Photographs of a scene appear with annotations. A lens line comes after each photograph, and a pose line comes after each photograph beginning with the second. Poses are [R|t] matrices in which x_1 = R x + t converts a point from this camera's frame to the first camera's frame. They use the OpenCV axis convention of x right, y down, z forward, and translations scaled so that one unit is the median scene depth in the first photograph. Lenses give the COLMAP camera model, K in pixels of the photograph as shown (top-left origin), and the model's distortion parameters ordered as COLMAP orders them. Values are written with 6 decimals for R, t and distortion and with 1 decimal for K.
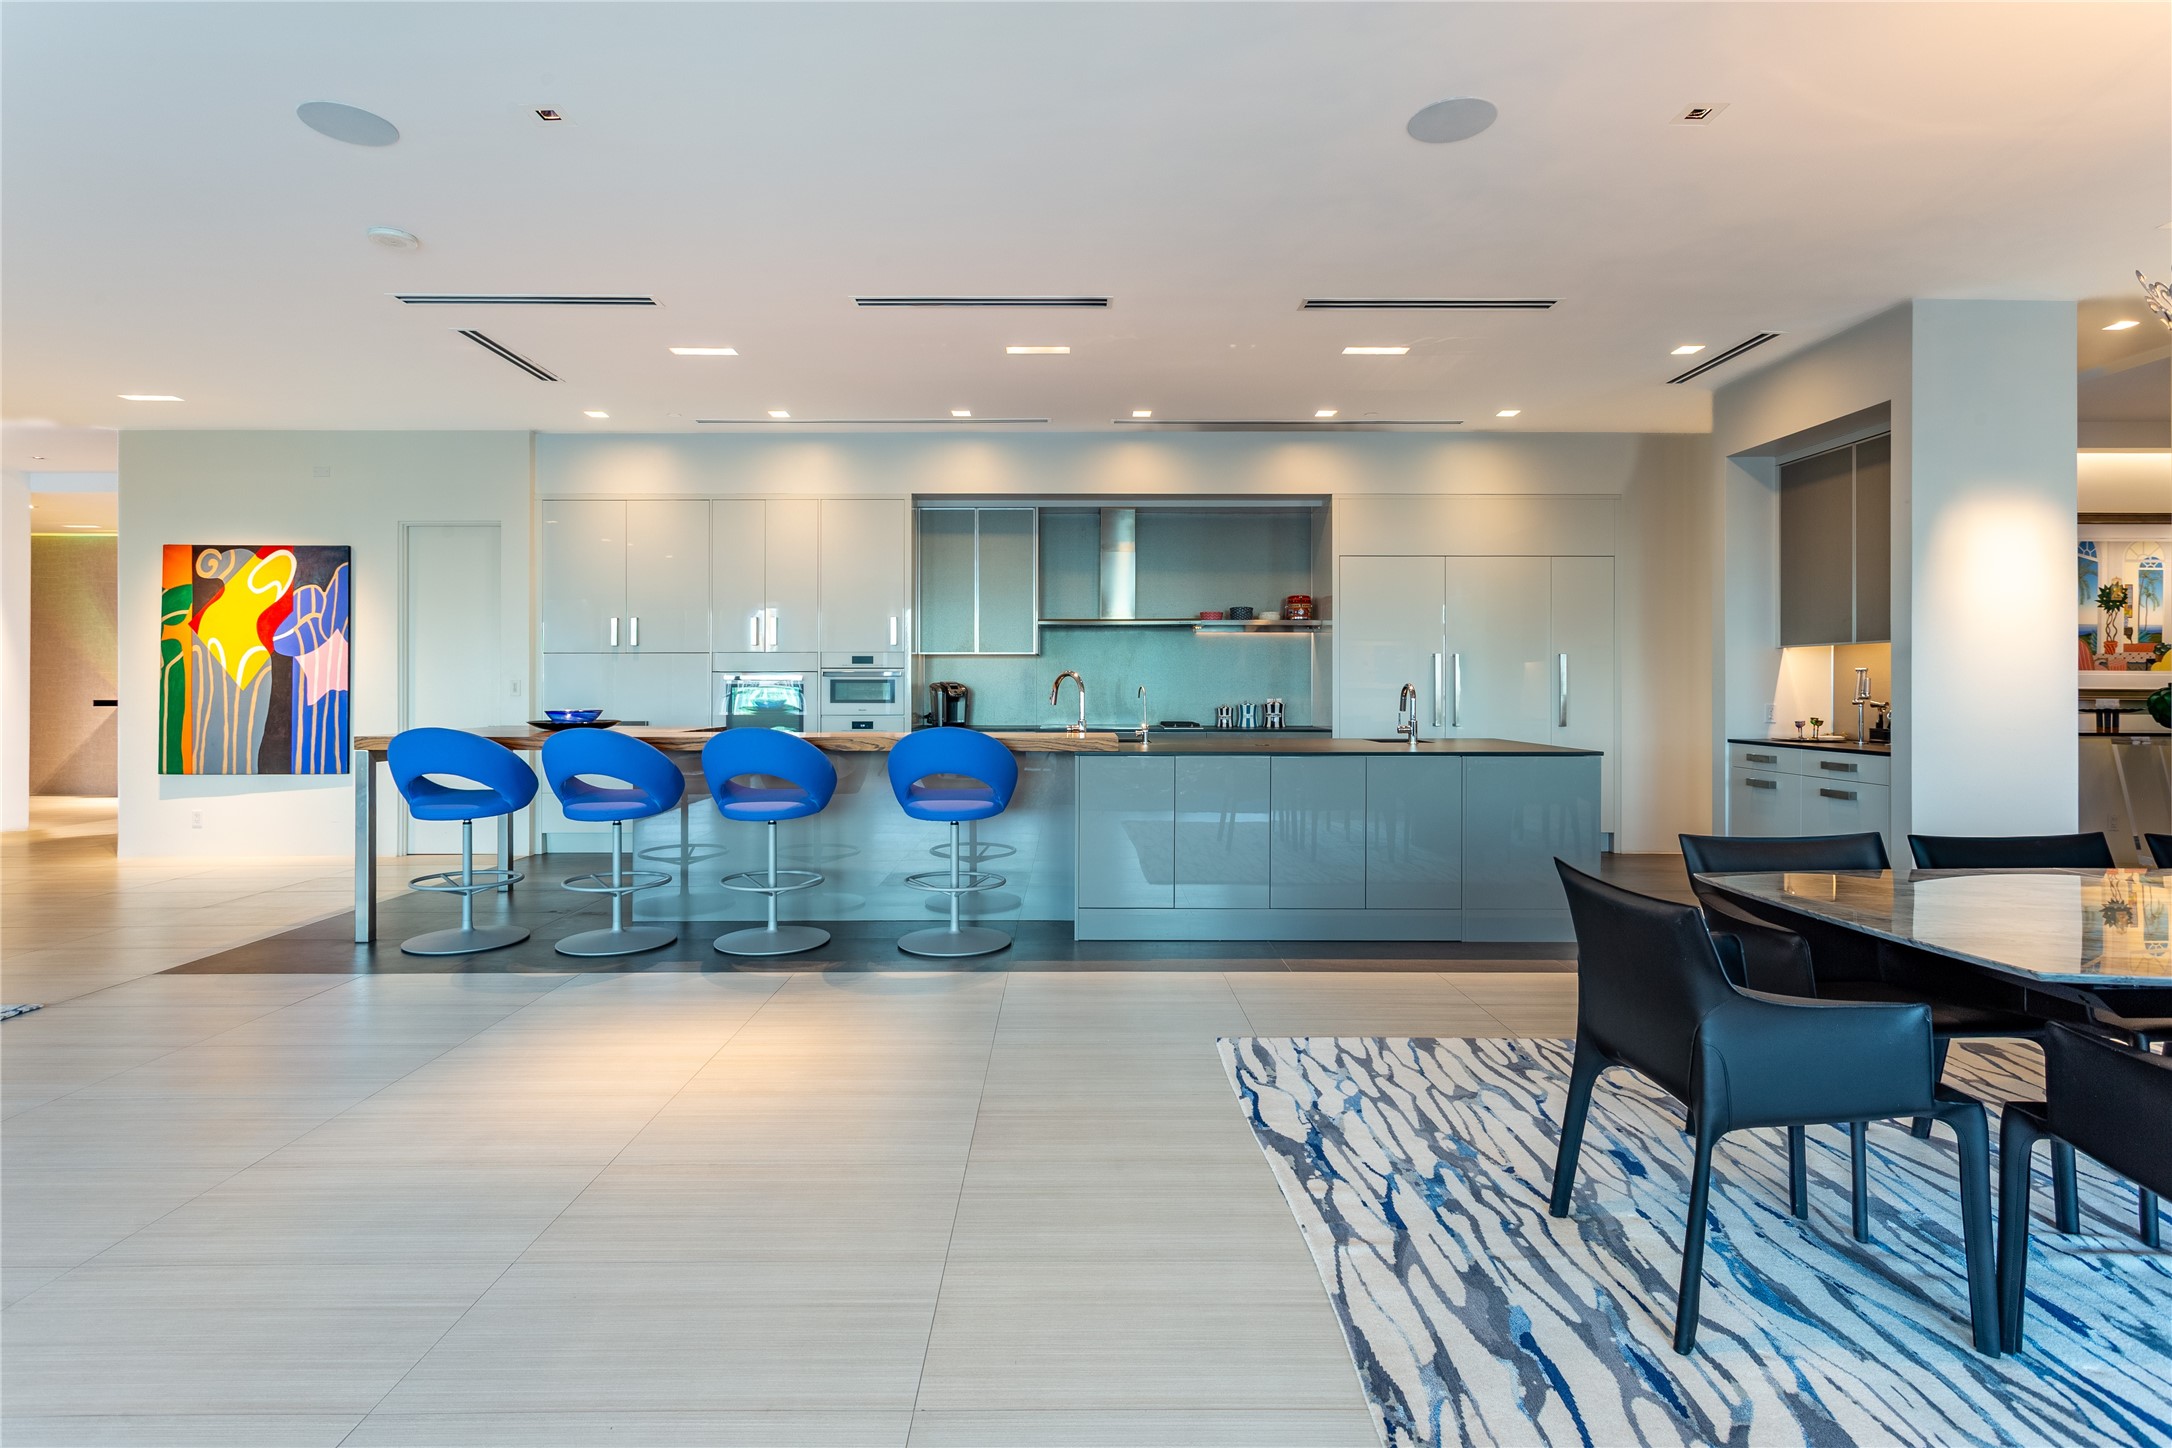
lens RADIAL K [[1044.8, 0, 1064.1], [0, 1044.8, 688.4], [0, 0, 1]] dist [0.006691, -0.000921]
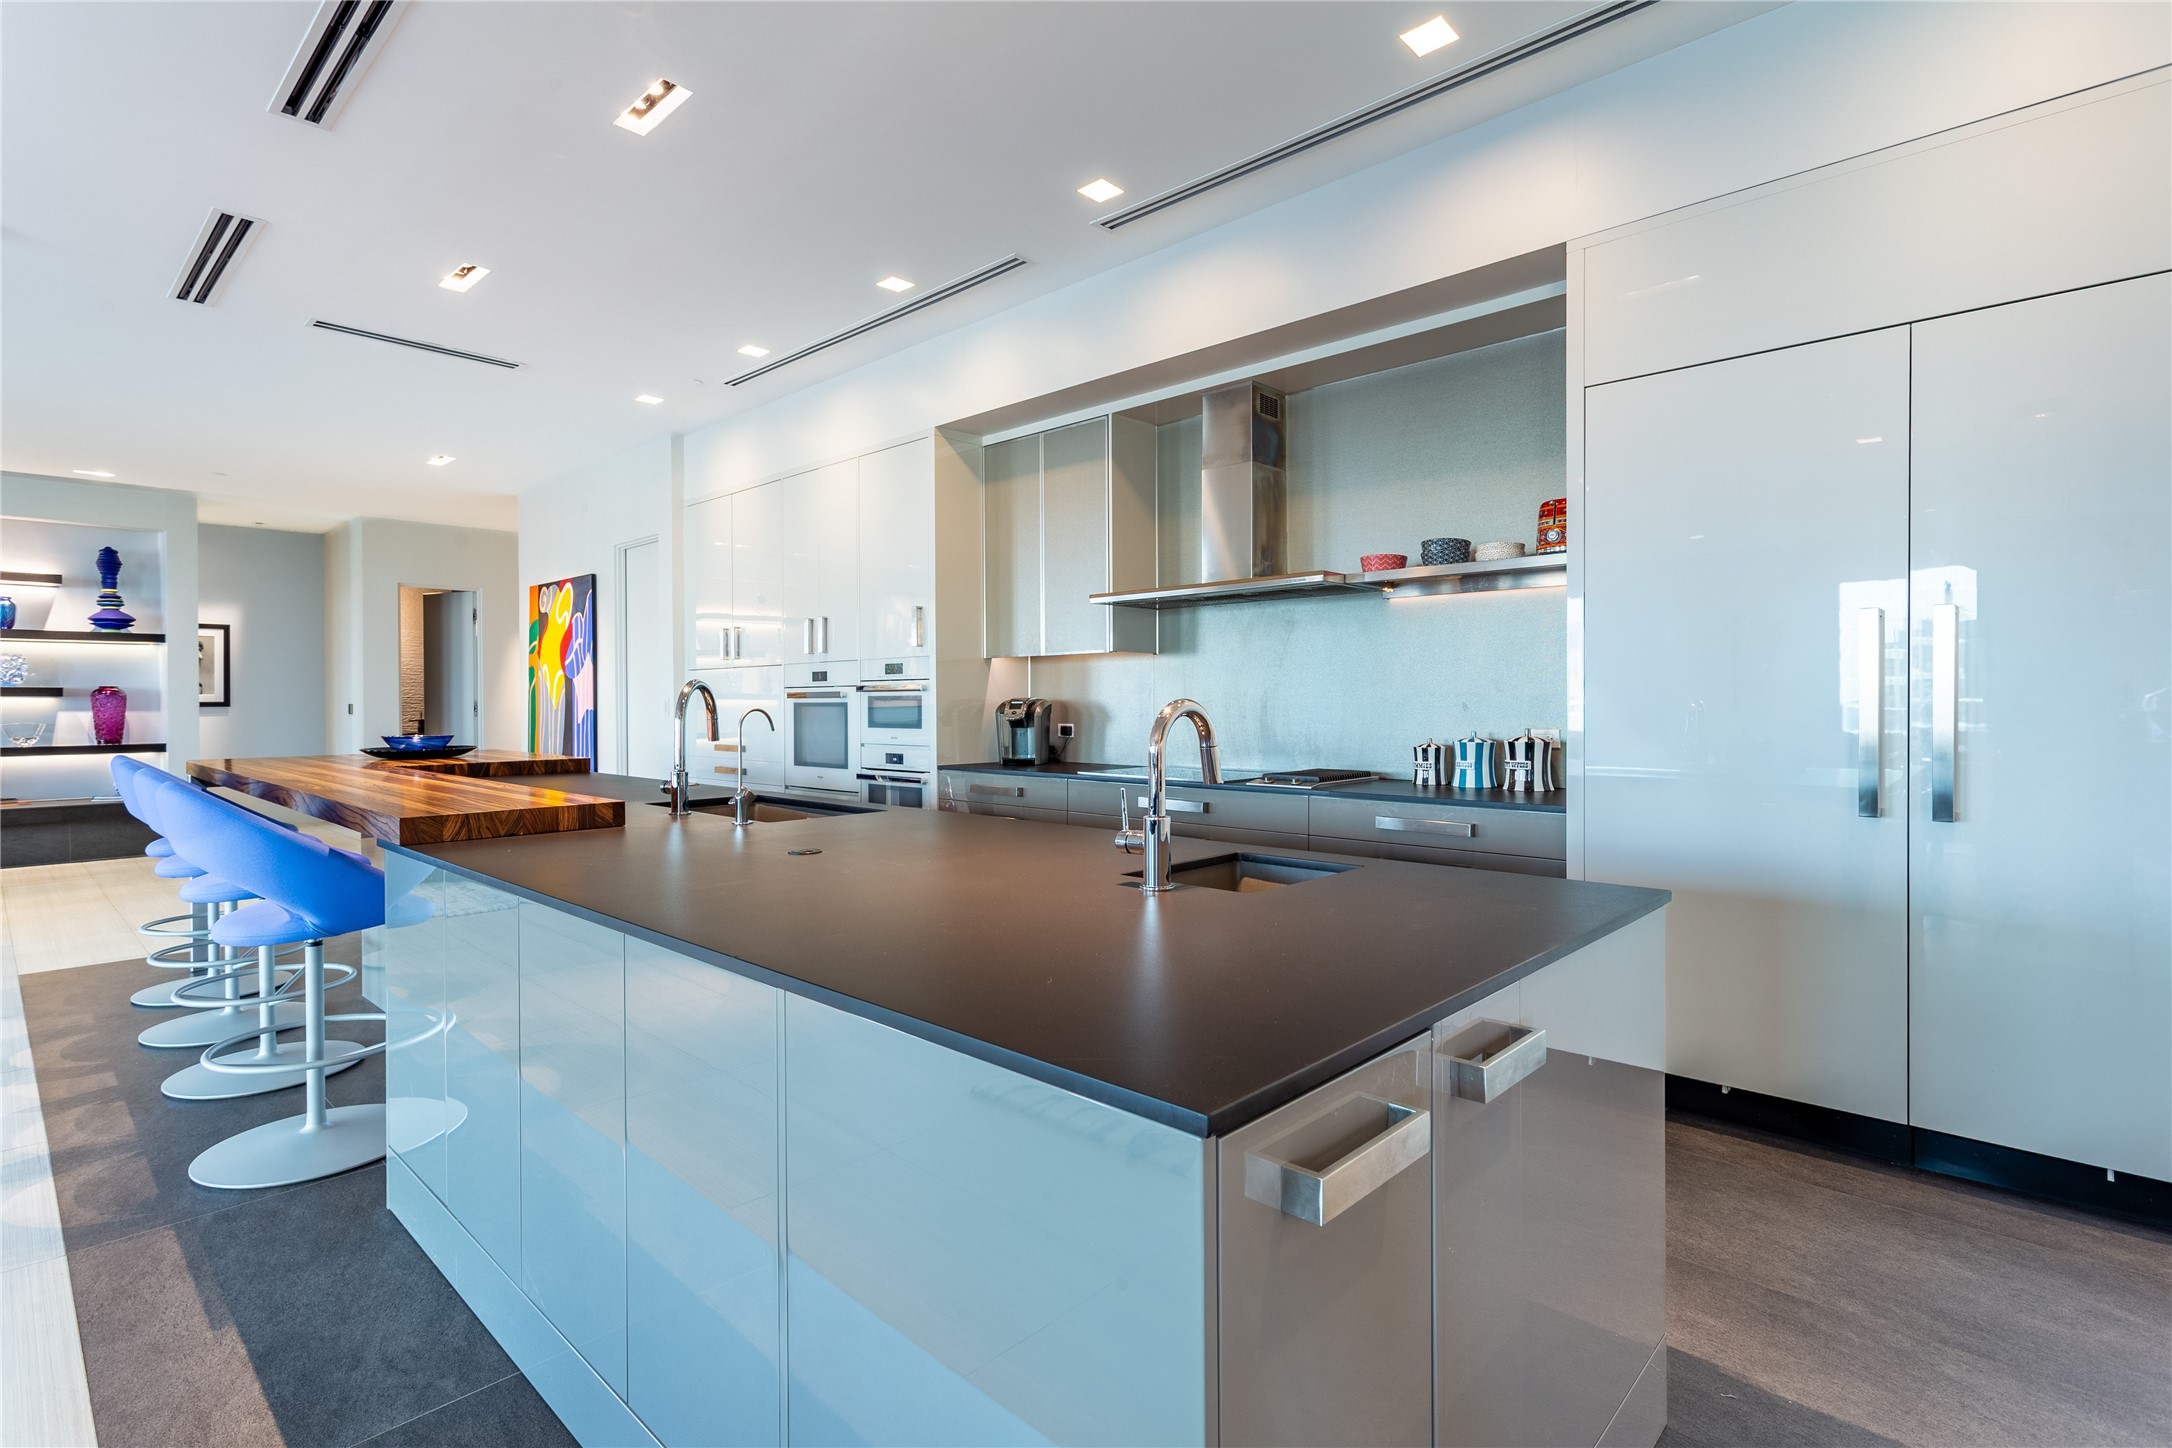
lens RADIAL K [[1044.8, 0, 1092.1], [0, 1044.8, 708.6], [0, 0, 1]] dist [0.006691, -0.000921]
pose [[0.727363, 0.000623, -0.686253, 0.538546], [0.005468, 0.999963, 0.006703, -0.005064], [0.686231, -0.008628, 0.727332, 0.753175]]
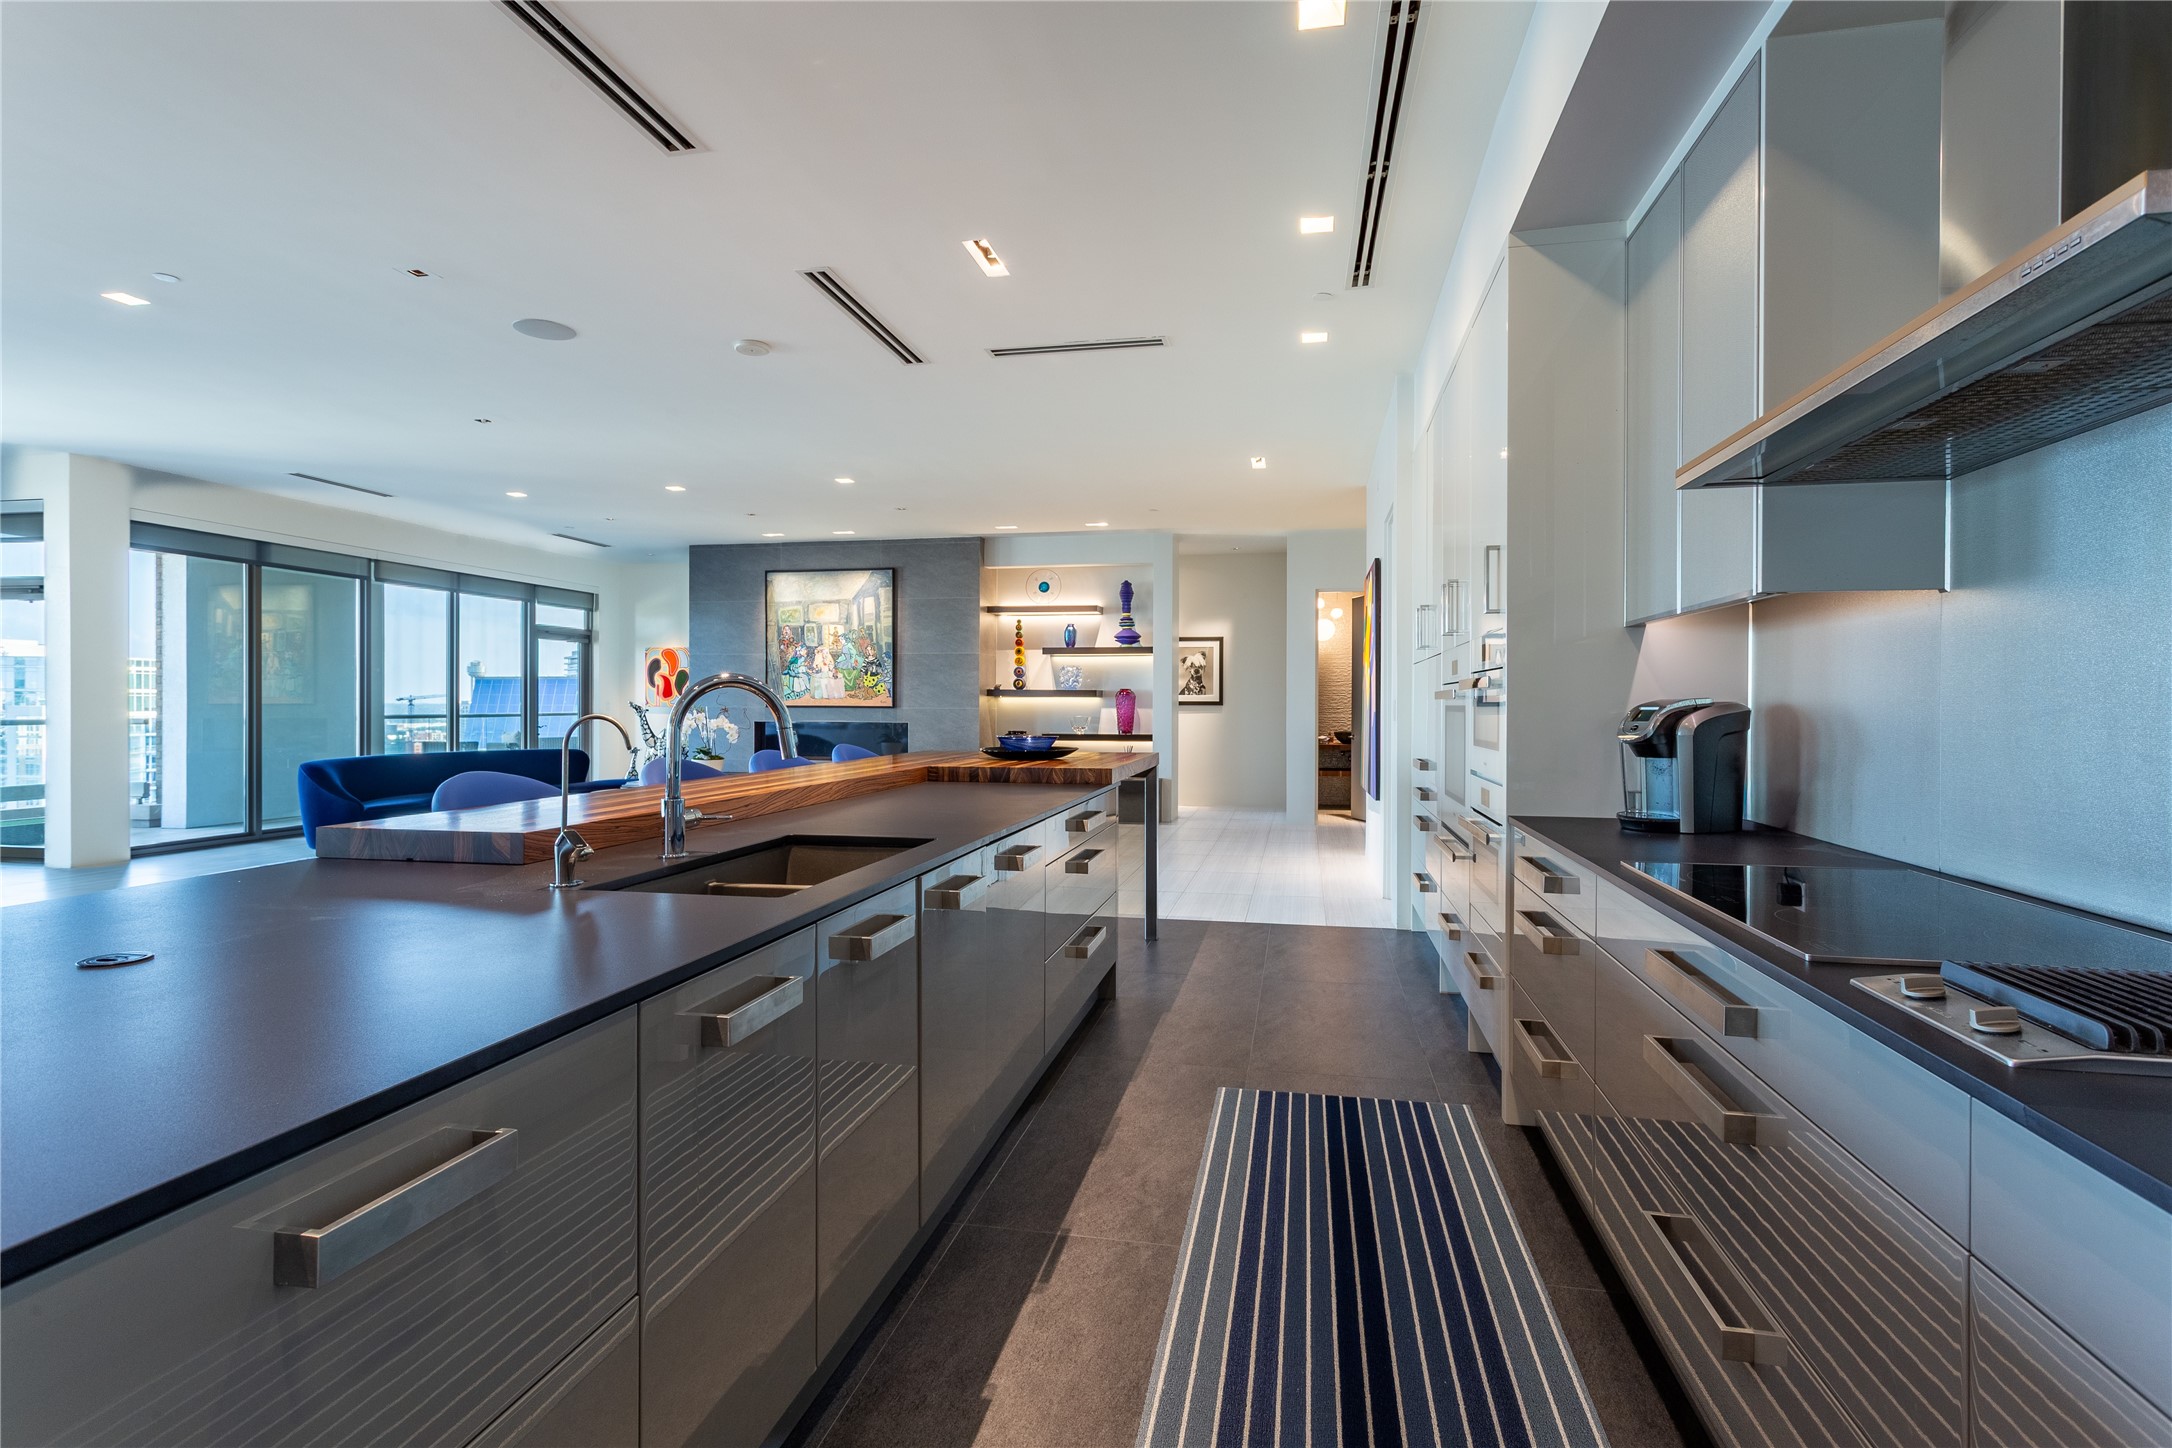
lens RADIAL K [[1044.8, 0, 1082.0], [0, 1044.8, 690.9], [0, 0, 1]] dist [0.006691, -0.000921]
pose [[-0.203822, -0.012847, -0.978924, 0.371625], [-0.000231, 0.999915, -0.013074, -0.005879], [0.979008, -0.002439, -0.203808, 1.222984]]
